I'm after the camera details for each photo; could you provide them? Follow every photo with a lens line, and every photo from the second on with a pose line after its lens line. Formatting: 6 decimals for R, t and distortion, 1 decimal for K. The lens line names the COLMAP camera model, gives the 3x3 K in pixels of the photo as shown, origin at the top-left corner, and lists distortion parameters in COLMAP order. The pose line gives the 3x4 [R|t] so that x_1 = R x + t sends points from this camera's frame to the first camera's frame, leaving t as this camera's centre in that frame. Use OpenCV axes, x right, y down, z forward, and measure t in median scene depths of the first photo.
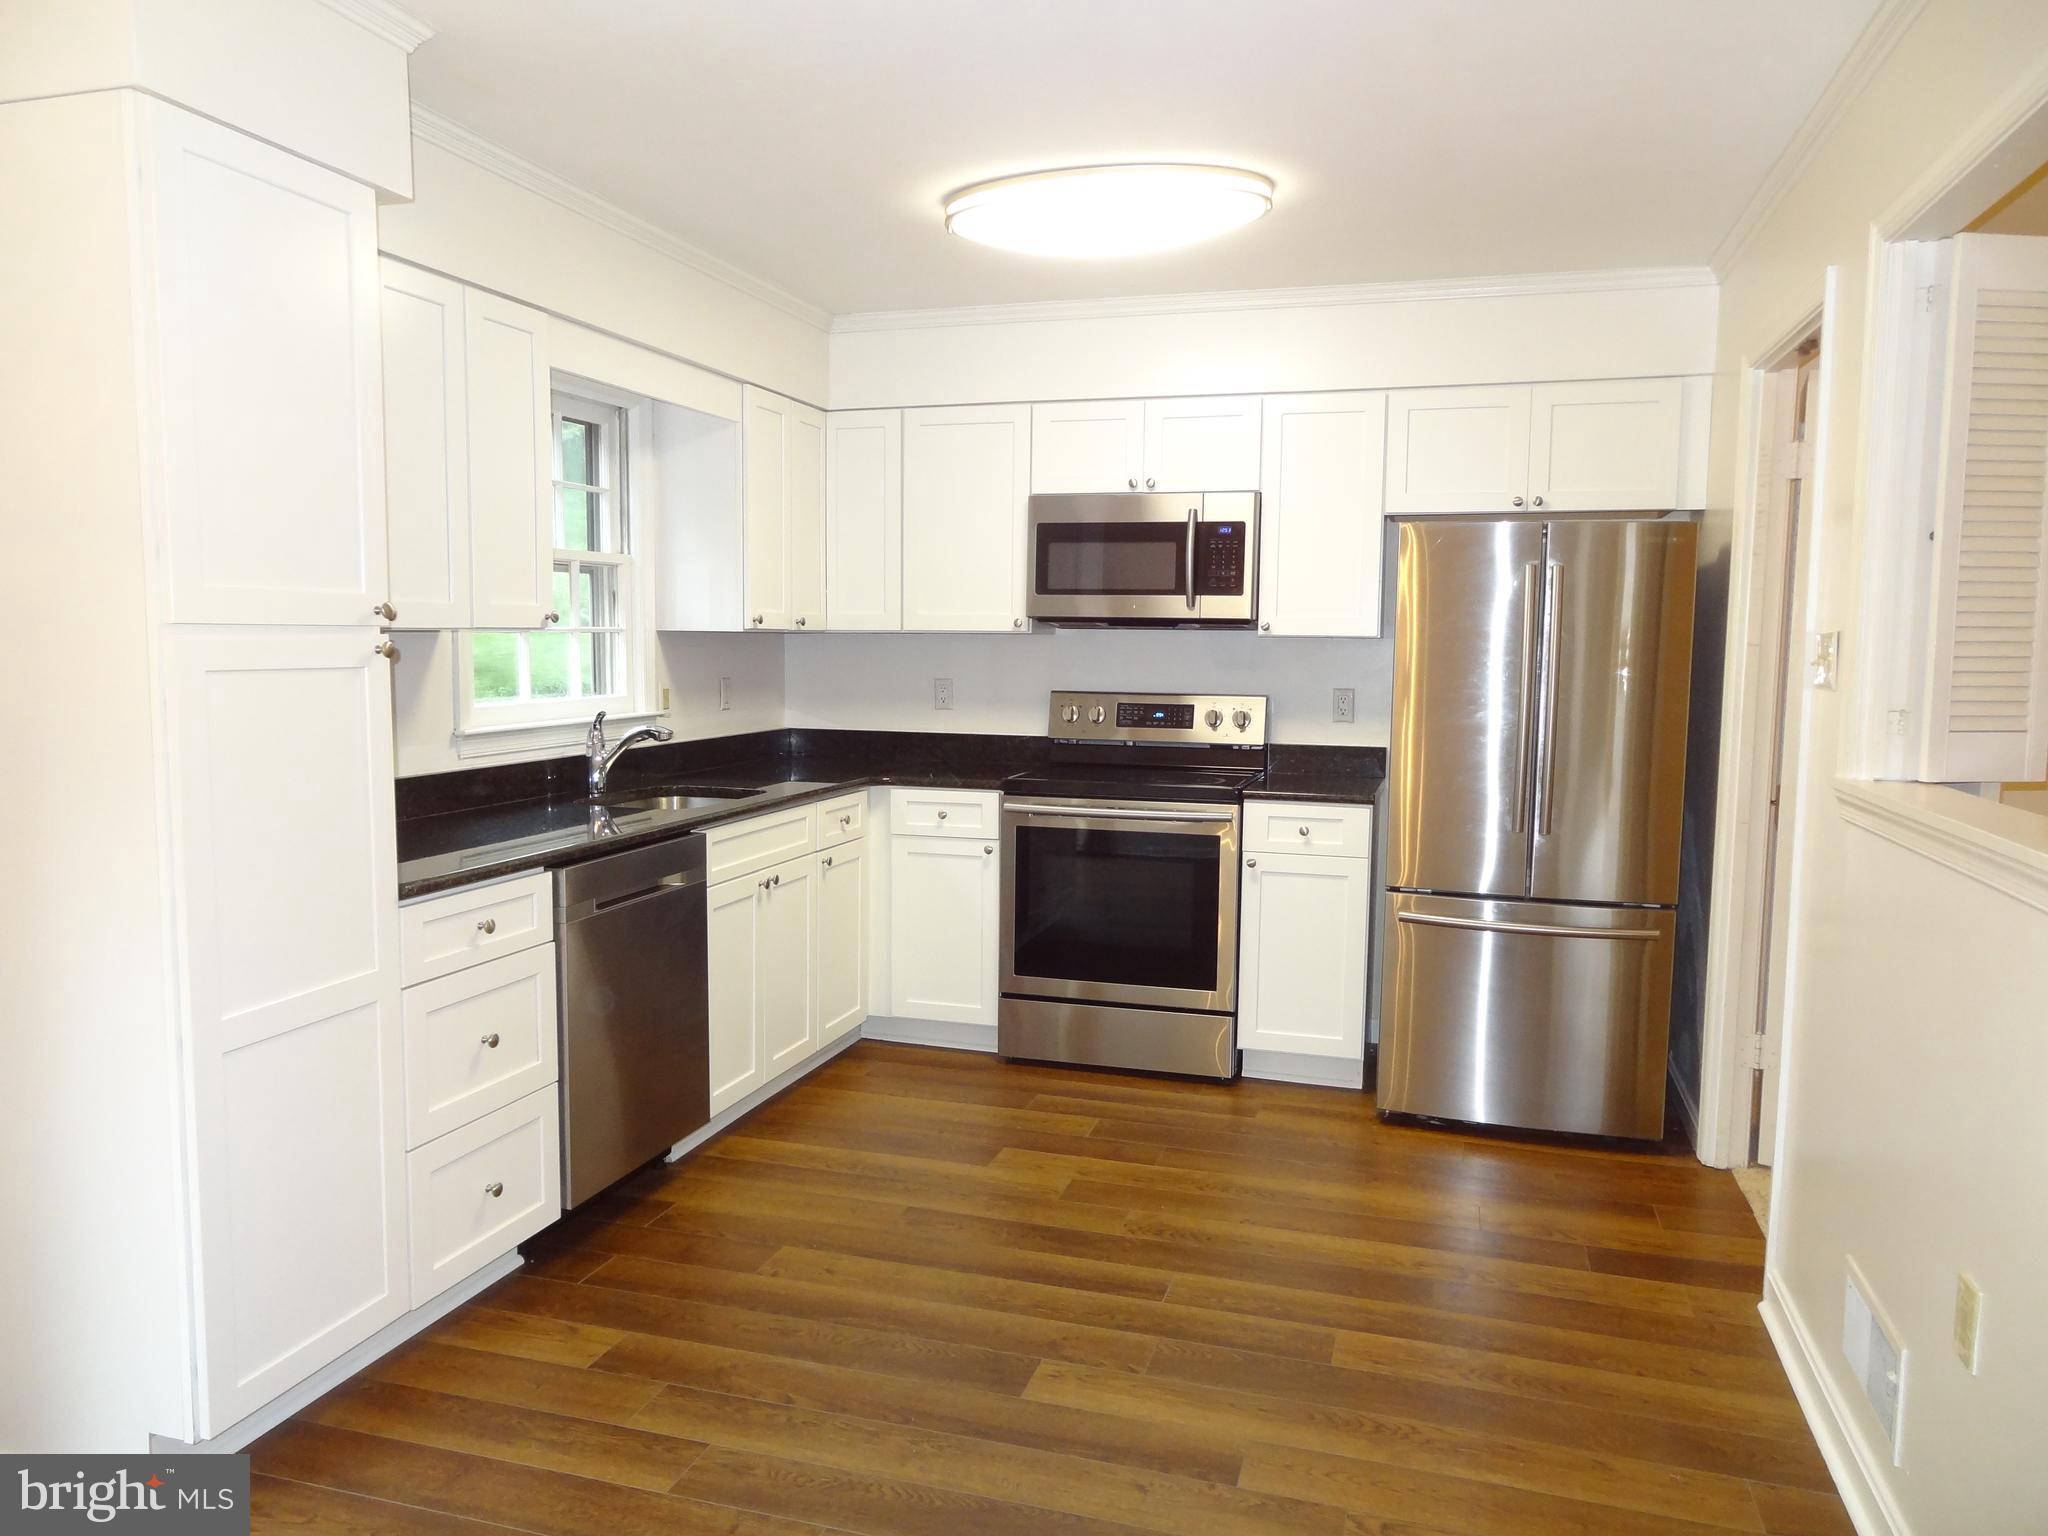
lens RADIAL K [[1426.9, 0, 1027.1], [0, 1426.9, 769.9], [0, 0, 1]] dist [0.003499, -0.003090]
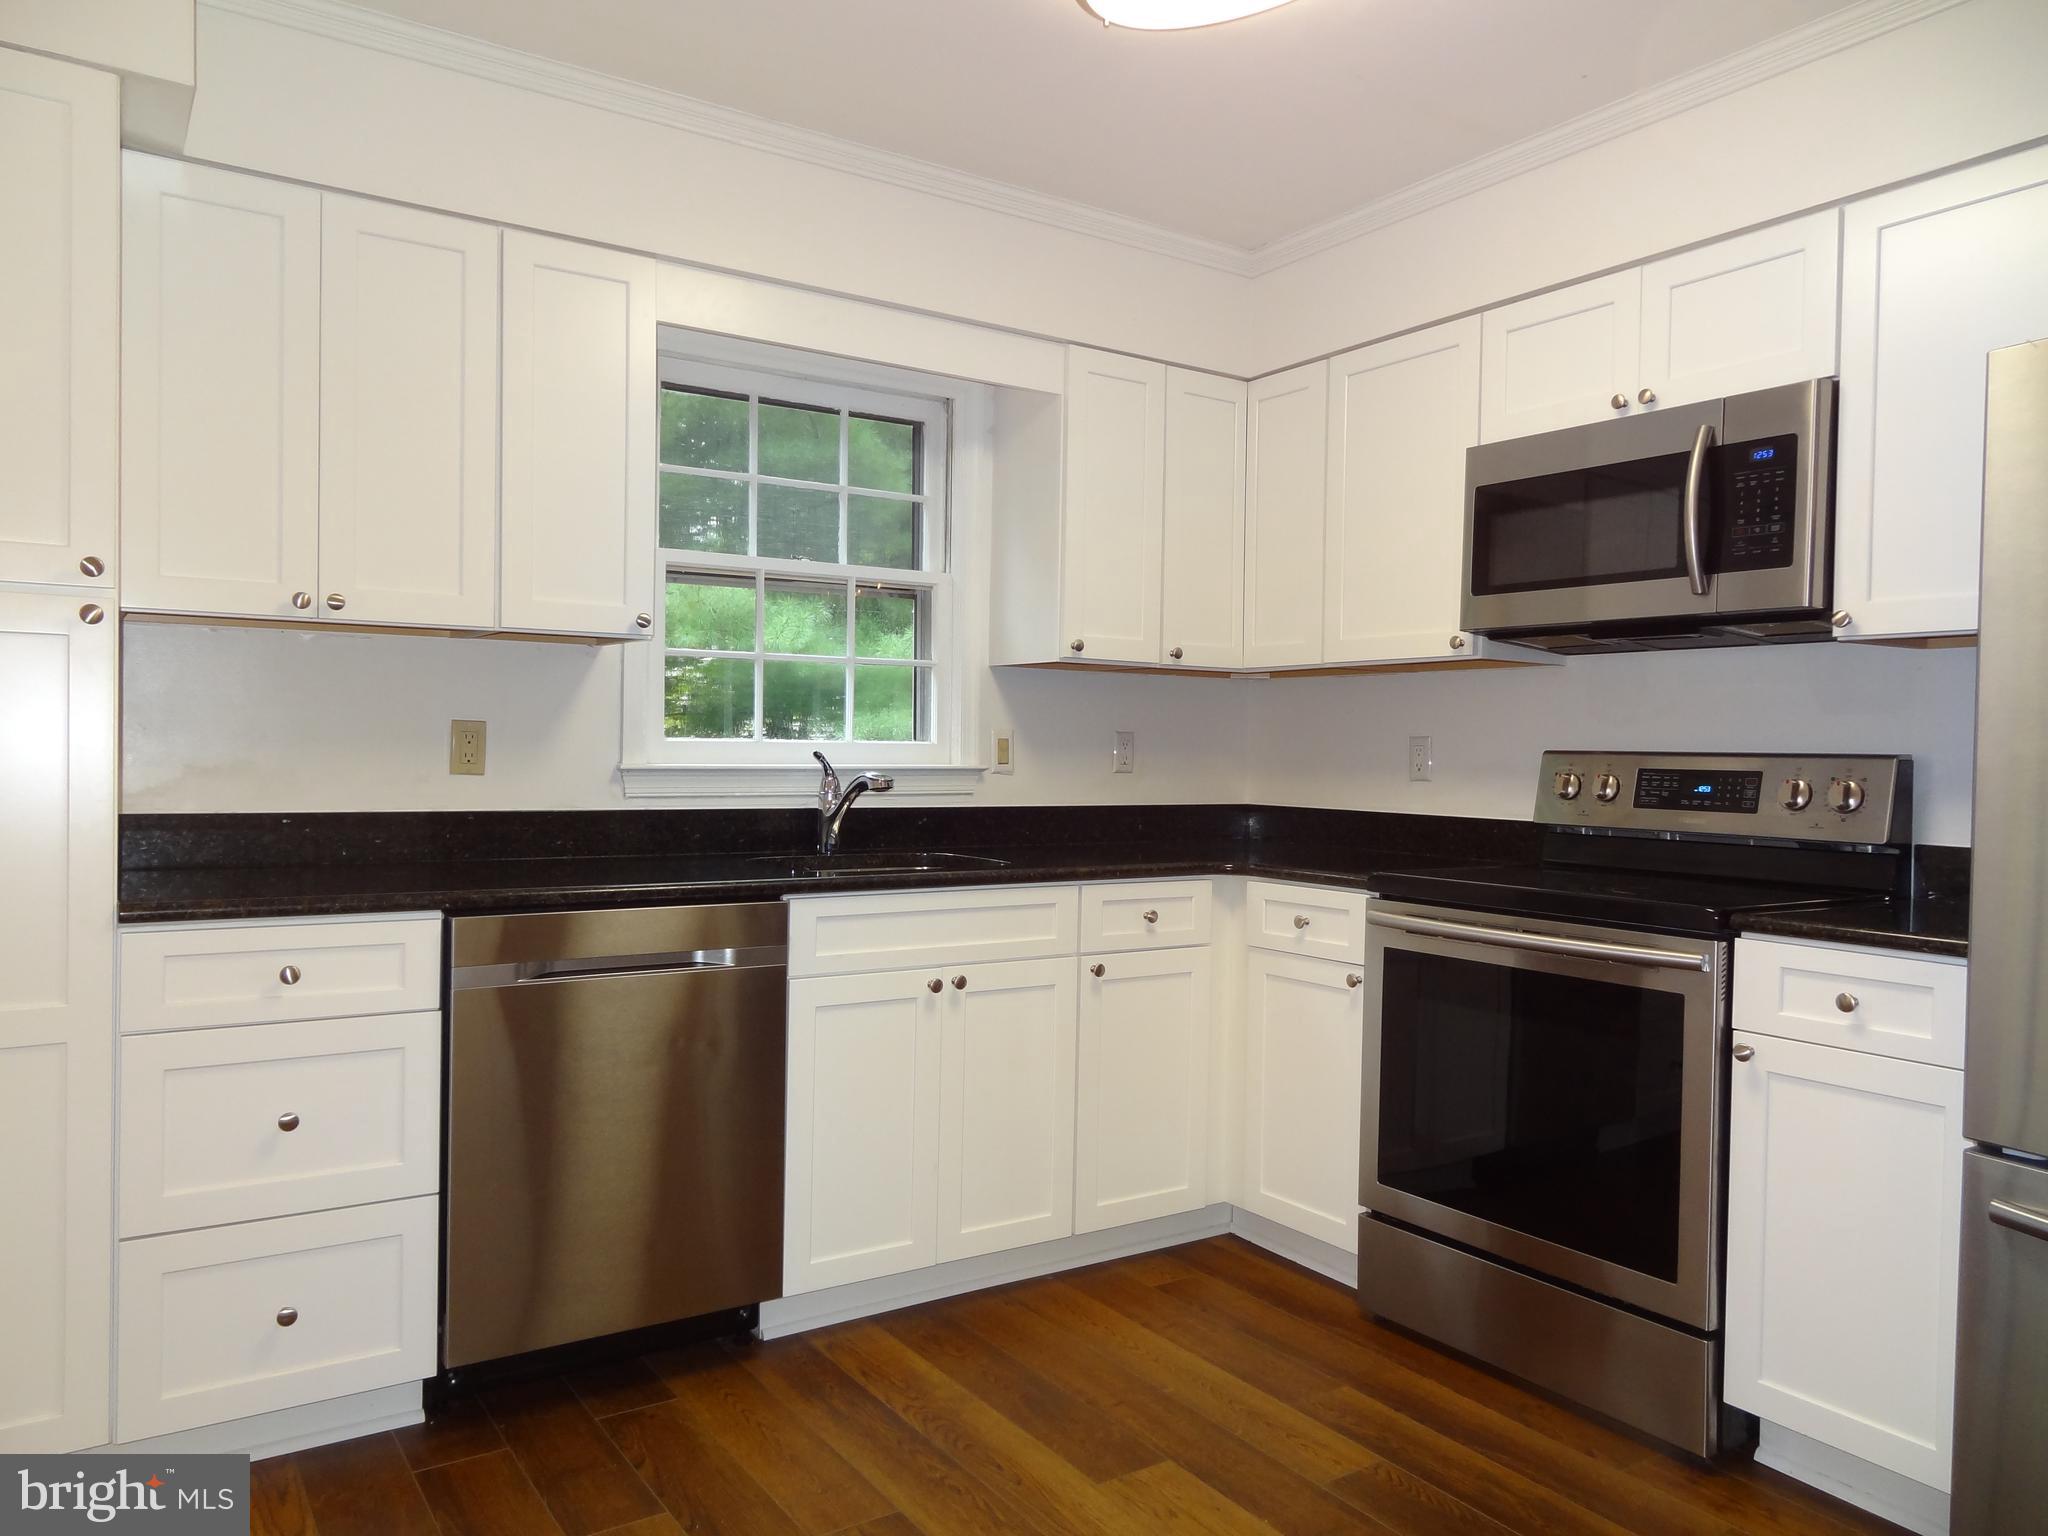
lens RADIAL K [[1426.9, 0, 1022.7], [0, 1426.9, 768.1], [0, 0, 1]] dist [0.003499, -0.003090]
pose [[0.774368, 0.011103, -0.632638, 0.269332], [-0.067439, 0.995599, -0.065074, 0.011709], [0.629131, 0.093056, 0.771709, 0.390666]]
